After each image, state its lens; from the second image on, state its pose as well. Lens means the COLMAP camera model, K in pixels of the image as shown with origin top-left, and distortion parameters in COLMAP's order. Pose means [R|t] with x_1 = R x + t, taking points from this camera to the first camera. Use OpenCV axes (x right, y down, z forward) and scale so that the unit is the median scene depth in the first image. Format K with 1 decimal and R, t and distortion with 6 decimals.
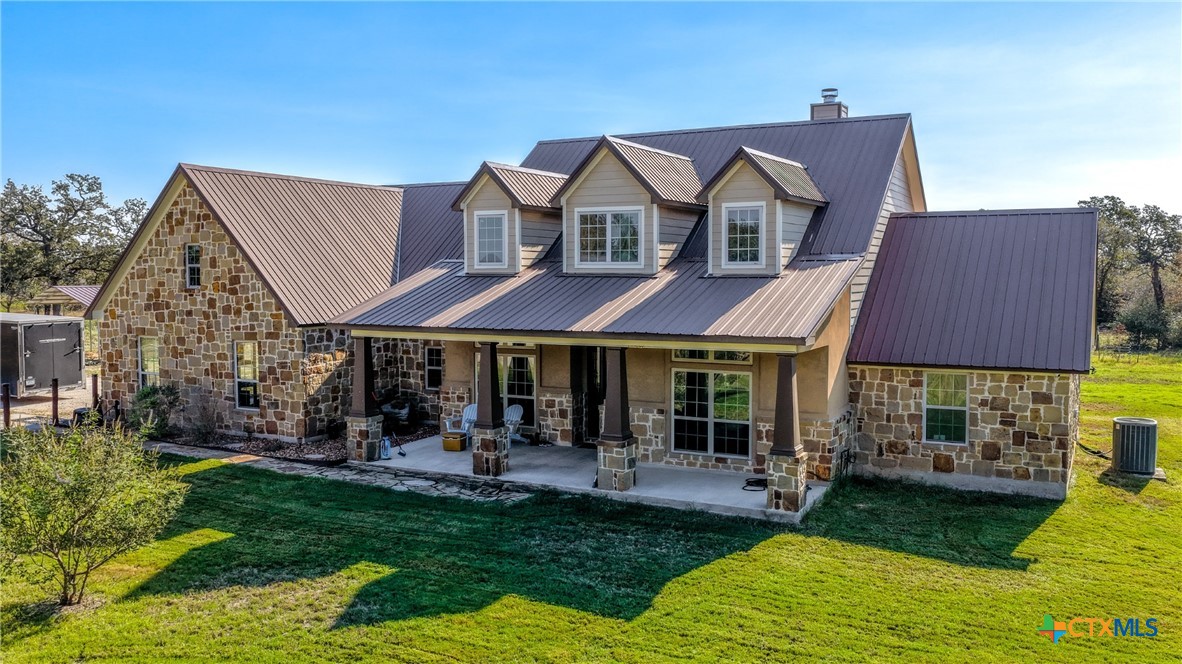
lens RADIAL K [[1002.4, 0, 585.9], [0, 1002.4, 329.5], [0, 0, 1]] dist [-0.009813, 0.031181]
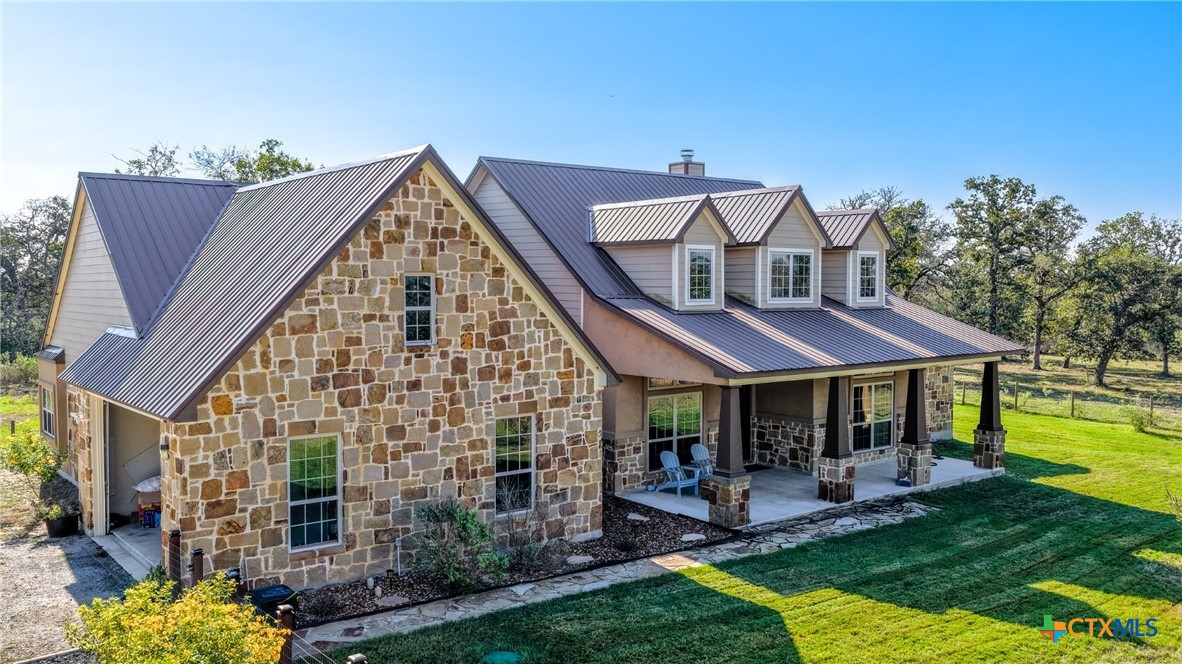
lens RADIAL K [[1002.4, 0, 585.9], [0, 1002.4, 333.8], [0, 0, 1]] dist [-0.009813, 0.031181]
pose [[0.386577, -0.044679, 0.921174, -0.942354], [0.057890, 0.998032, 0.024113, -0.057981], [-0.920439, 0.044005, 0.388402, 0.671782]]
